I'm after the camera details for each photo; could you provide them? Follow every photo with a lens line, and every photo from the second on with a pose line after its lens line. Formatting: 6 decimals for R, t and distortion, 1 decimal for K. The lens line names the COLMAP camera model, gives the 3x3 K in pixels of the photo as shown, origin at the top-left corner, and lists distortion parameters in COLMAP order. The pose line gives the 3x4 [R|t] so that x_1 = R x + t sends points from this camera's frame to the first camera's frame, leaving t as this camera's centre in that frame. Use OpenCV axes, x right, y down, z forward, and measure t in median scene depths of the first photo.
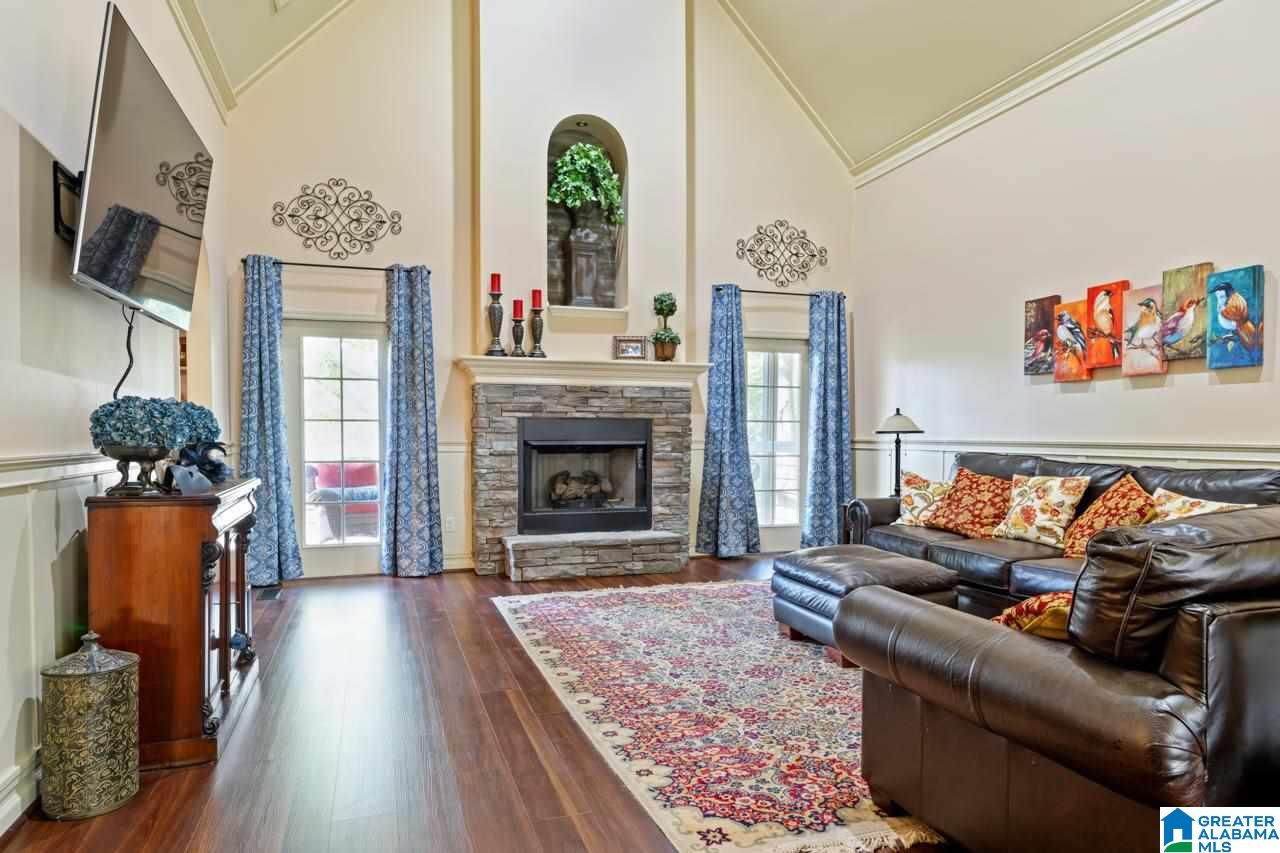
lens RADIAL K [[780.1, 0, 643.3], [0, 780.1, 436.7], [0, 0, 1]] dist [0.021773, -0.002395]
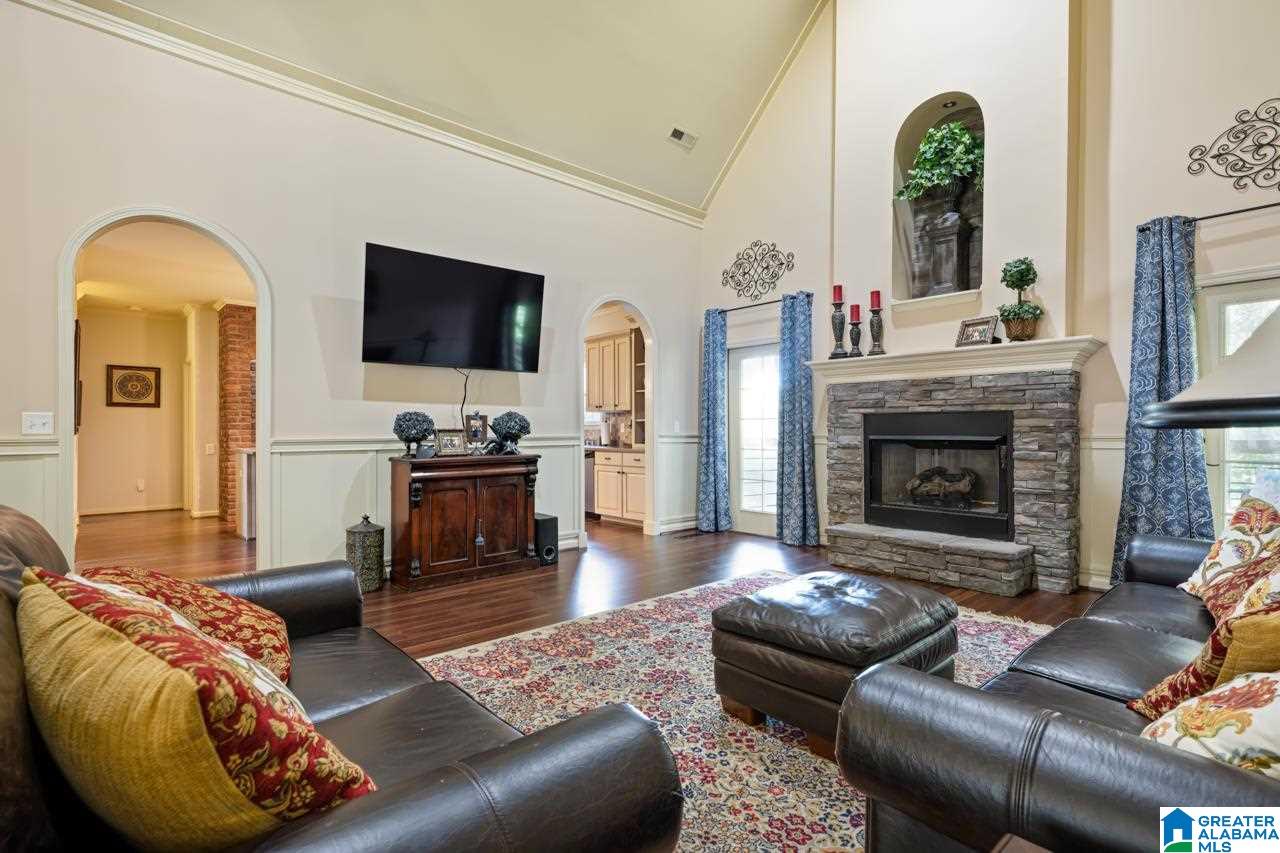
lens RADIAL K [[606.3, 0, 640.3], [0, 606.3, 423.7], [0, 0, 1]] dist [0.006070, -0.000804]
pose [[0.403526, -0.009384, -0.914920, 0.478003], [-0.002587, 0.999932, -0.011397, -0.000355], [0.914964, 0.006966, 0.403474, 0.386719]]
